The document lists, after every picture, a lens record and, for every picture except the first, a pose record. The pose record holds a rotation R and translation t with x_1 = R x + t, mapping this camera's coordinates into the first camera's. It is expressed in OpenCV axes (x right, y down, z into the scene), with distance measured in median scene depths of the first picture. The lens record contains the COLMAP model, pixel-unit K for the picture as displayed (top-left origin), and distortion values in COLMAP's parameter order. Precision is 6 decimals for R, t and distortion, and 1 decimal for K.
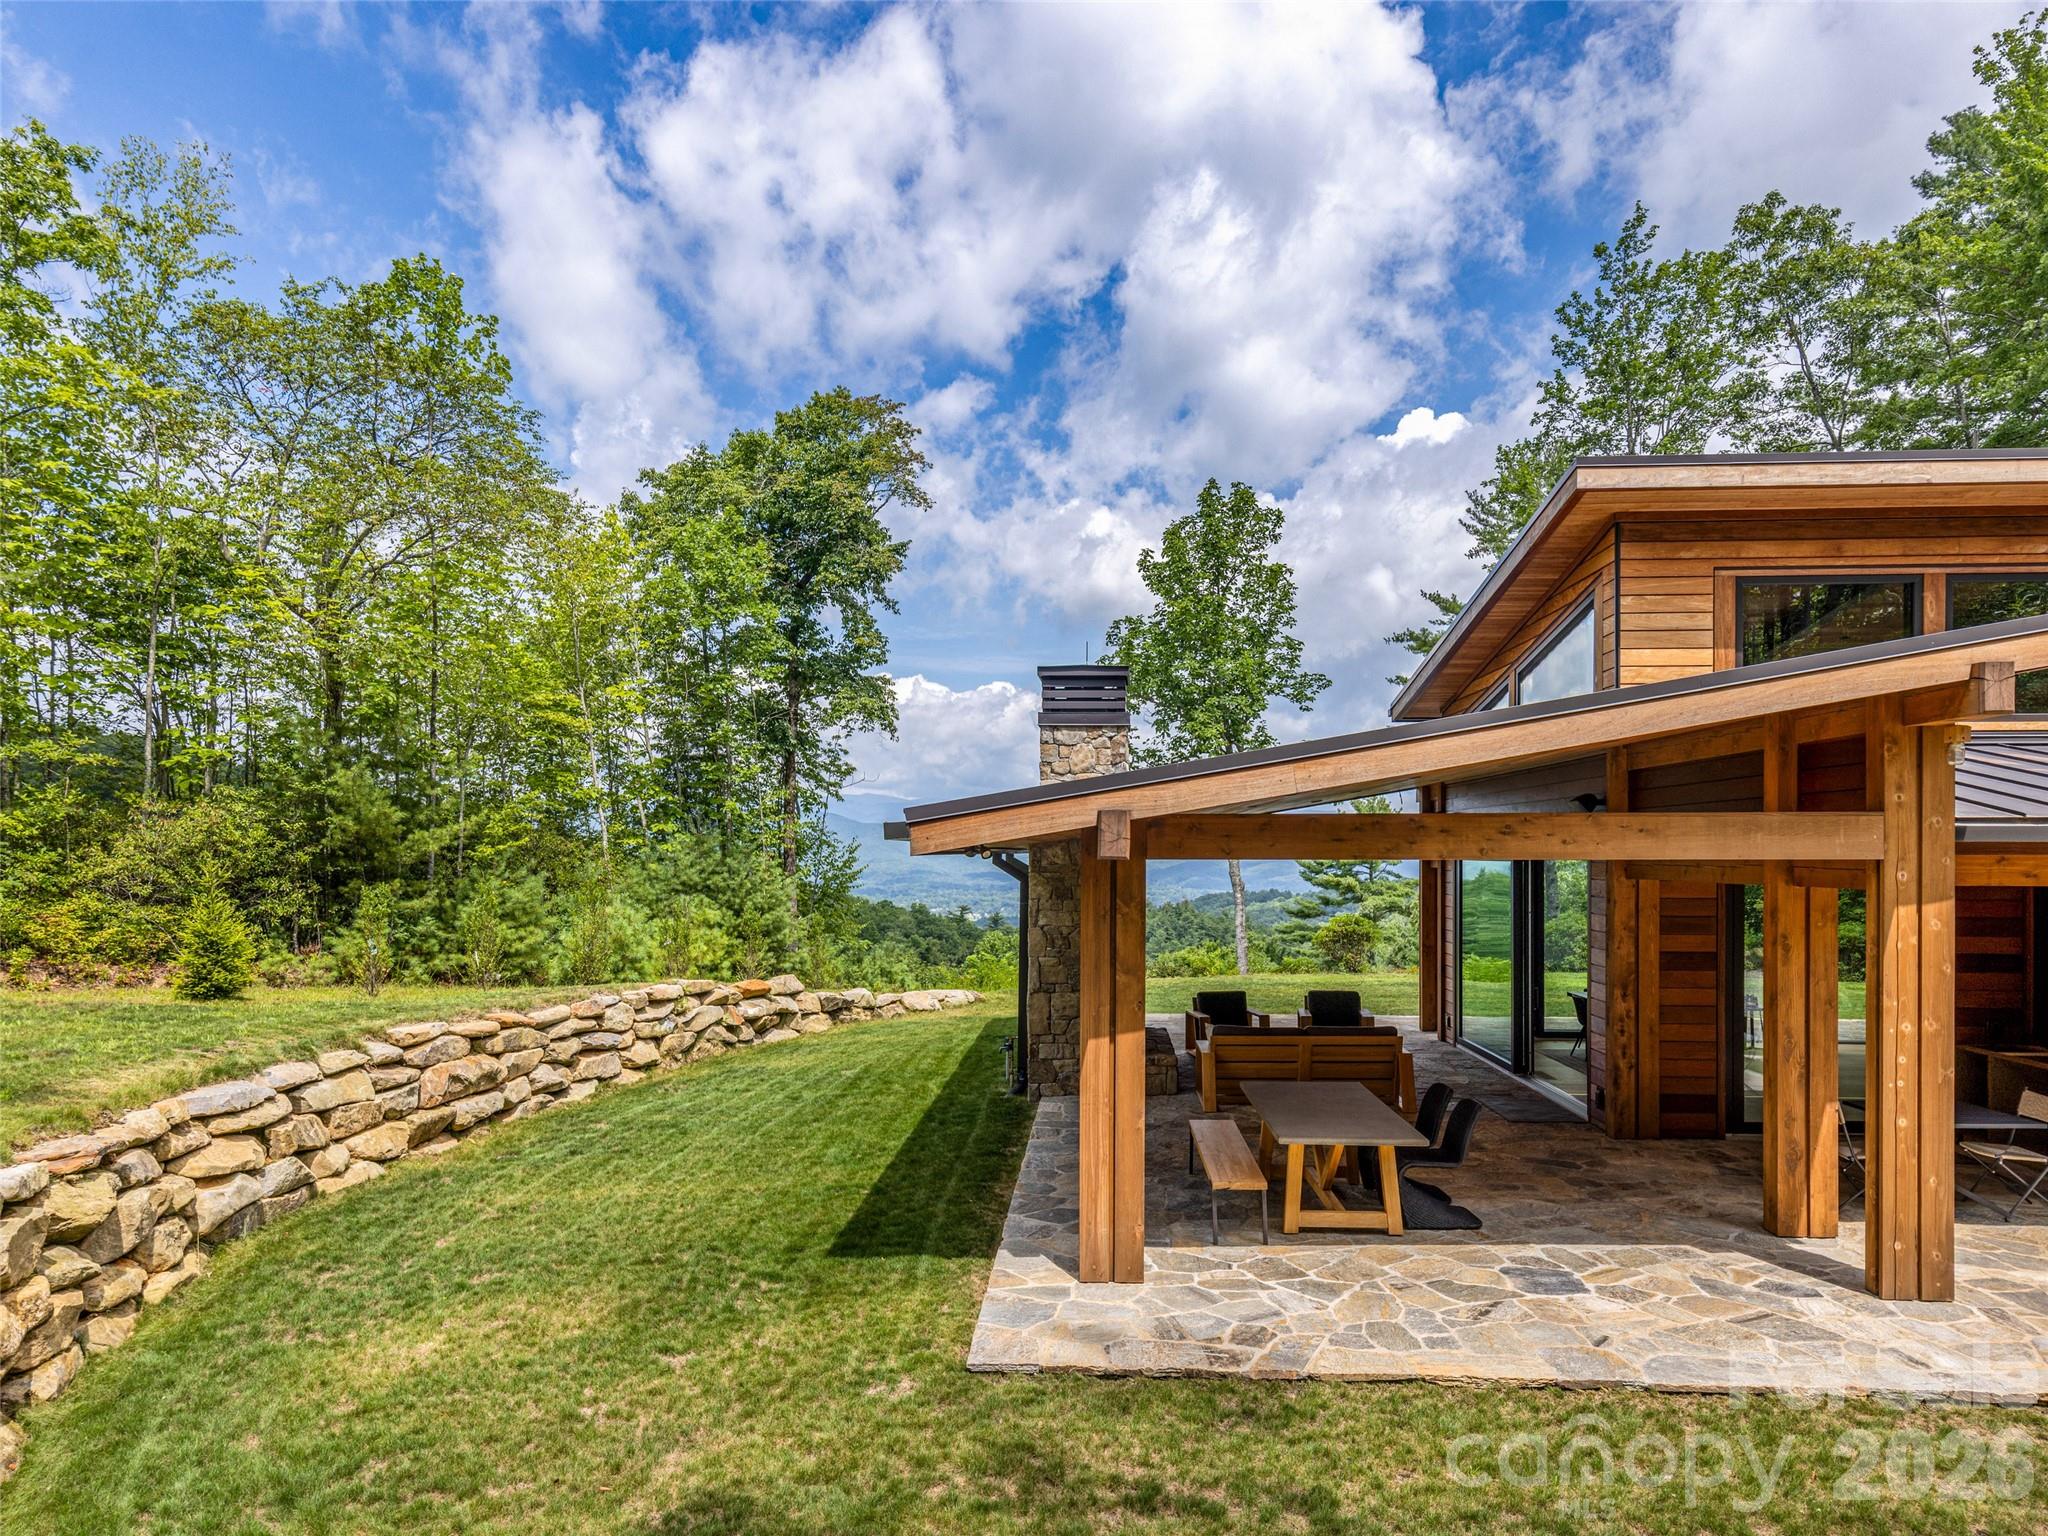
lens RADIAL K [[1252.8, 0, 1051.7], [0, 1252.8, 861.0], [0, 0, 1]] dist [0.021419, -0.019230]
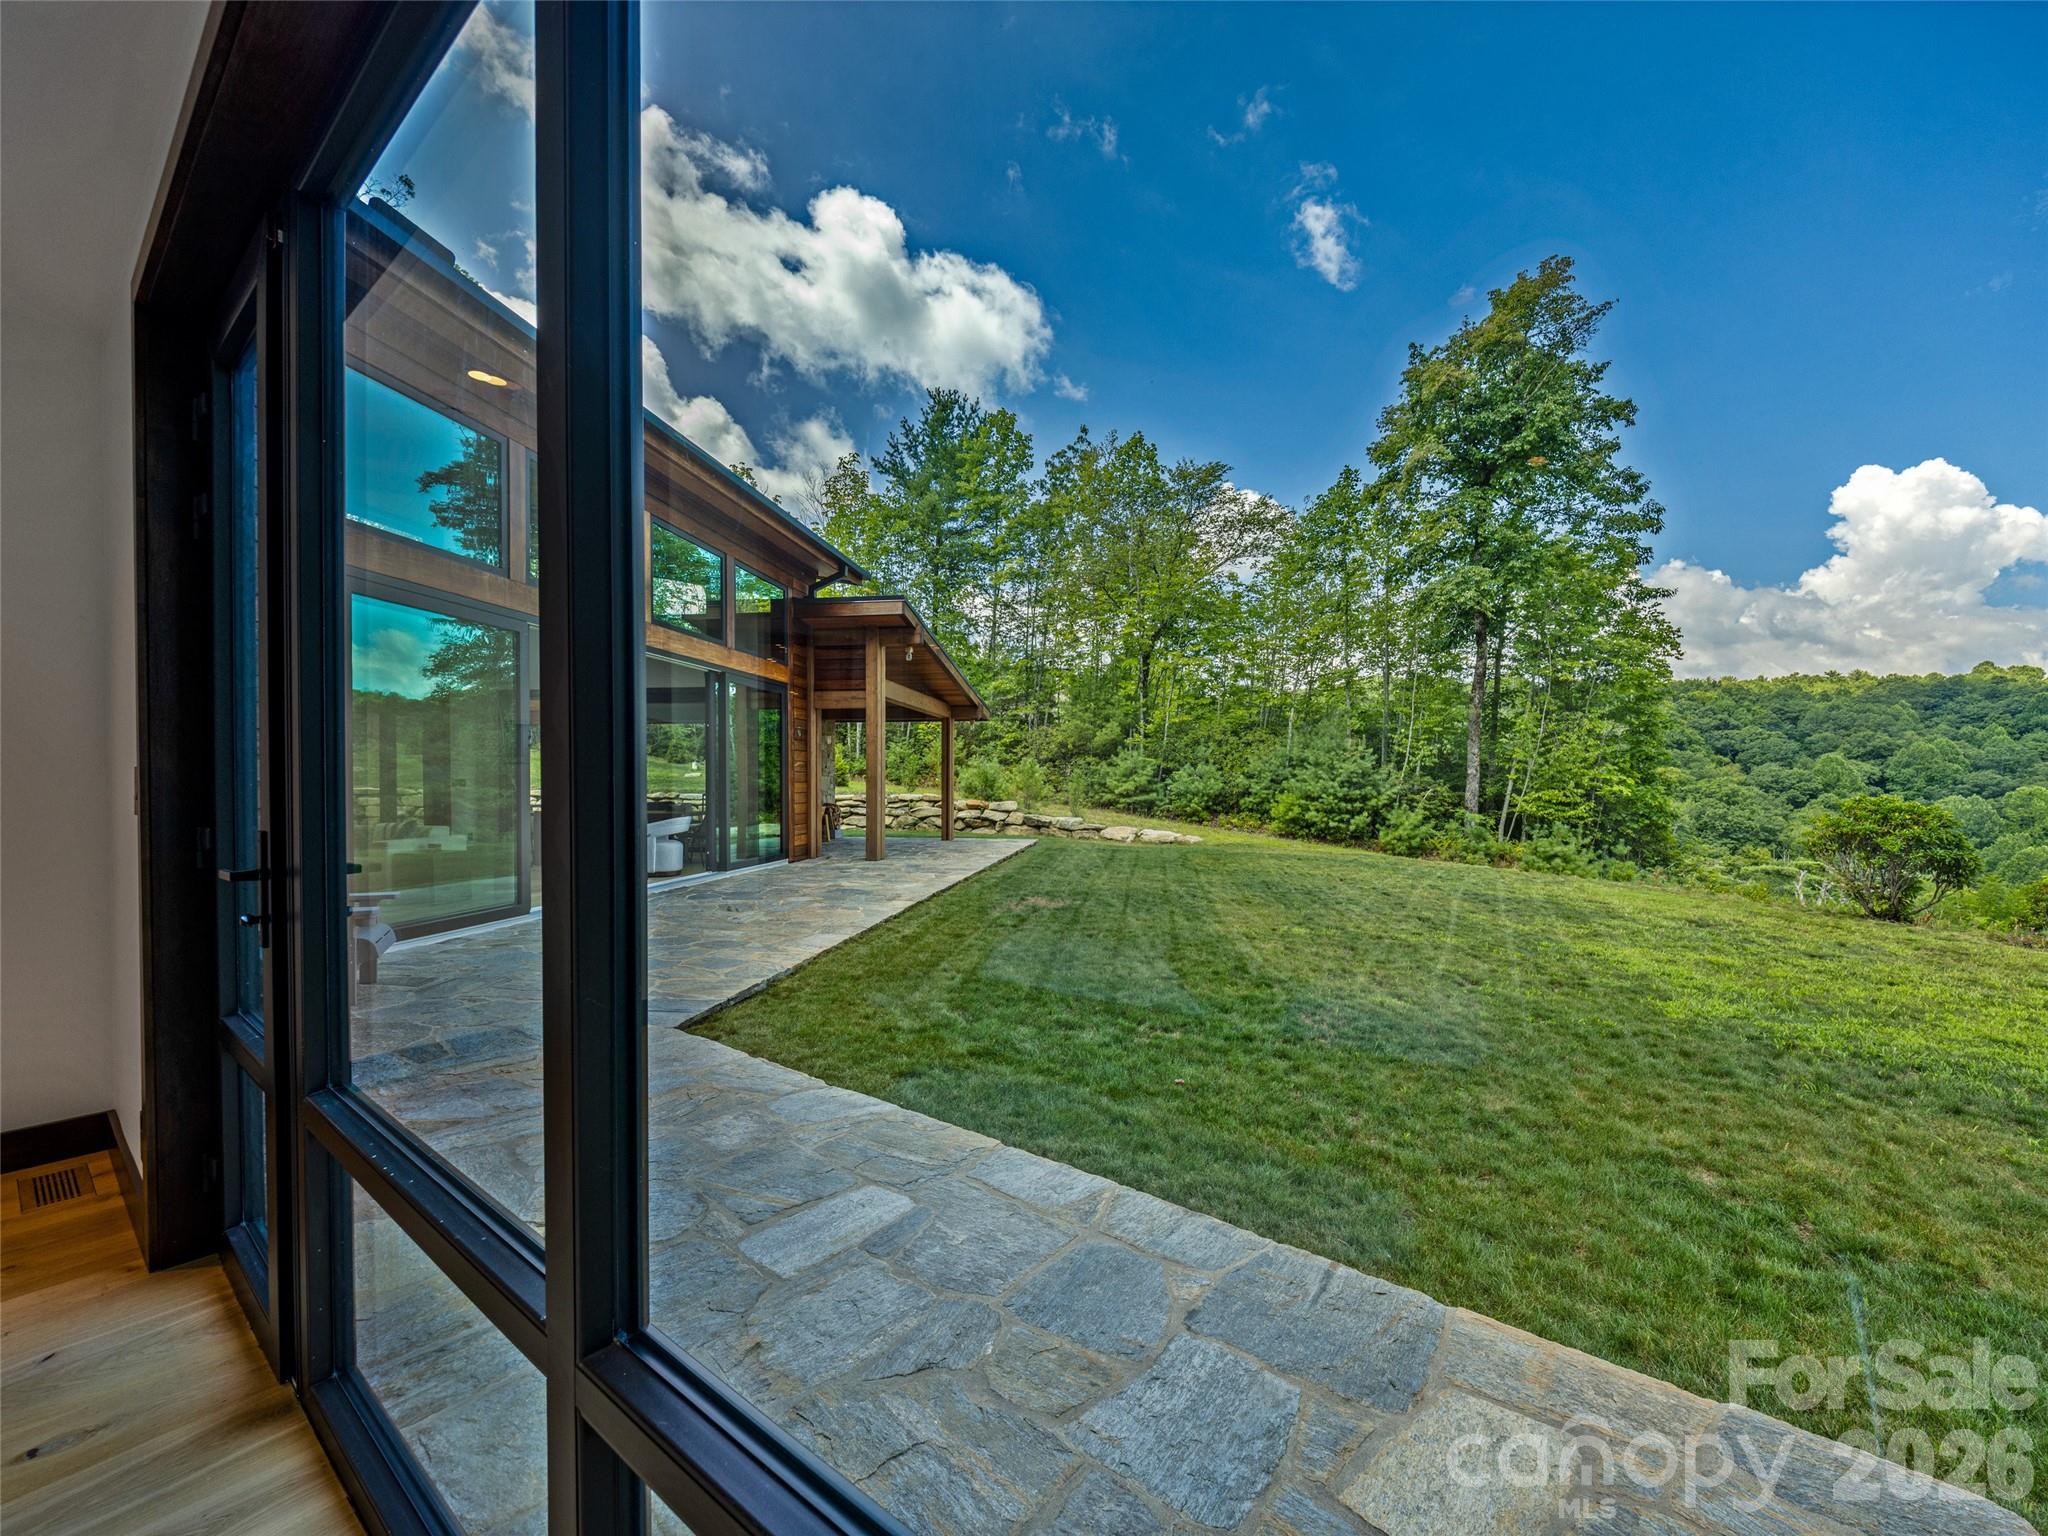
lens RADIAL K [[817.0, 0, 1010.0], [0, 817.0, 797.2], [0, 0, 1]] dist [-0.004684, 0.000478]
pose [[-0.119547, 0.022334, -0.992577, 0.951145], [-0.007825, 0.999695, 0.023436, 0.059749], [0.992798, 0.010568, -0.119336, 1.161046]]
